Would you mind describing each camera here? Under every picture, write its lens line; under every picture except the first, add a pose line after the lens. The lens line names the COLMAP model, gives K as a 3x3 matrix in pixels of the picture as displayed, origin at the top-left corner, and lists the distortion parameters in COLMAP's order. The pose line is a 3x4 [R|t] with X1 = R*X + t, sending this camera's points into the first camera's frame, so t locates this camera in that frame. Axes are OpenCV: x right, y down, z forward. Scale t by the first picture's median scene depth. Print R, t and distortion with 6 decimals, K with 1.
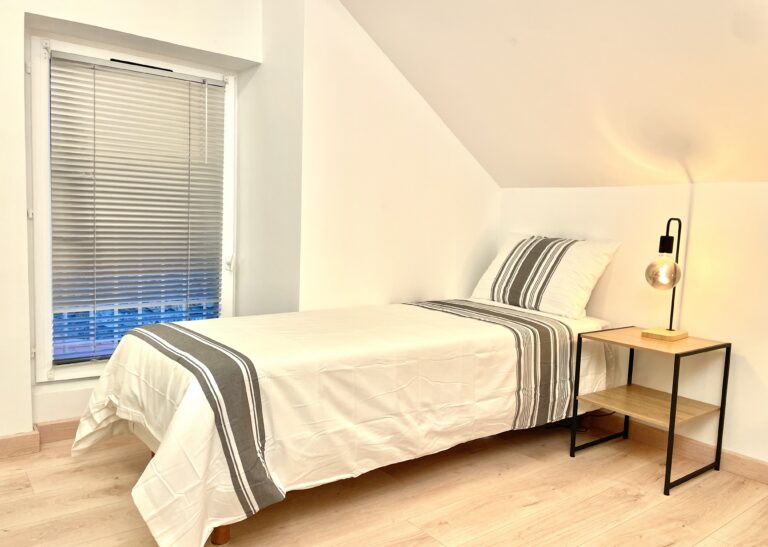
lens RADIAL K [[607.0, 0, 390.3], [0, 607.0, 272.4], [0, 0, 1]] dist [0.035523, 0.004965]
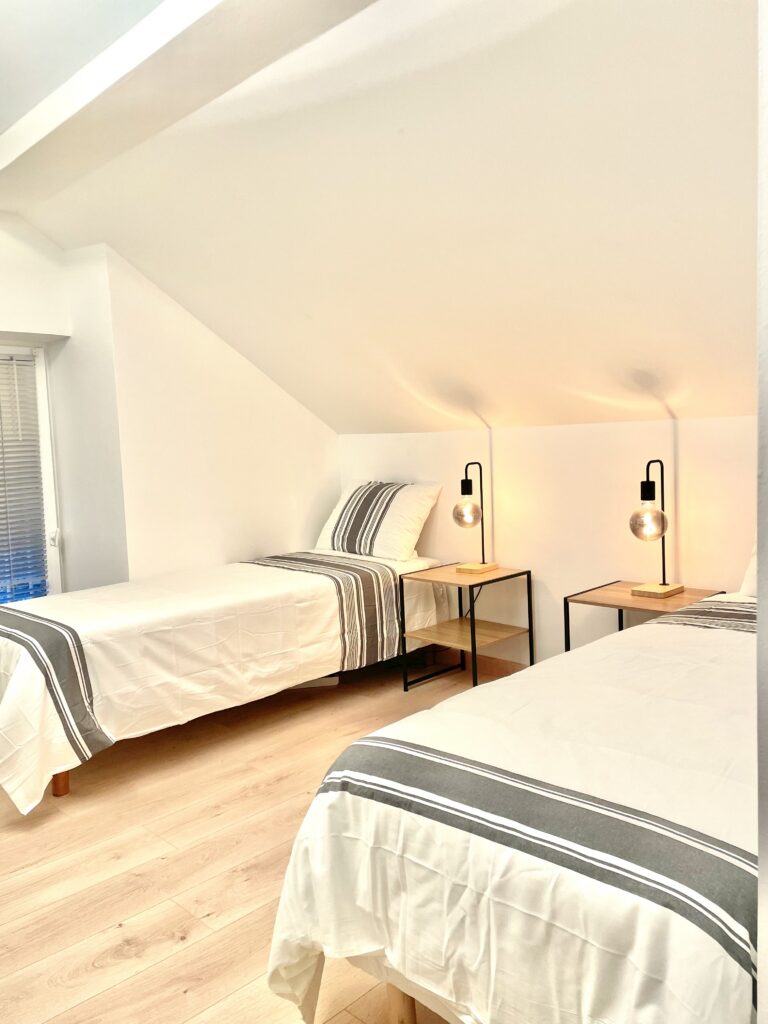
lens RADIAL K [[768.7, 0, 380.9], [0, 768.7, 494.6], [0, 0, 1]] dist [0.048834, -0.044992]
pose [[0.987747, -0.084973, 0.130906, 0.113858], [0.087254, 0.996116, -0.011779, -0.028846], [-0.129397, 0.023057, 0.991325, -0.352679]]
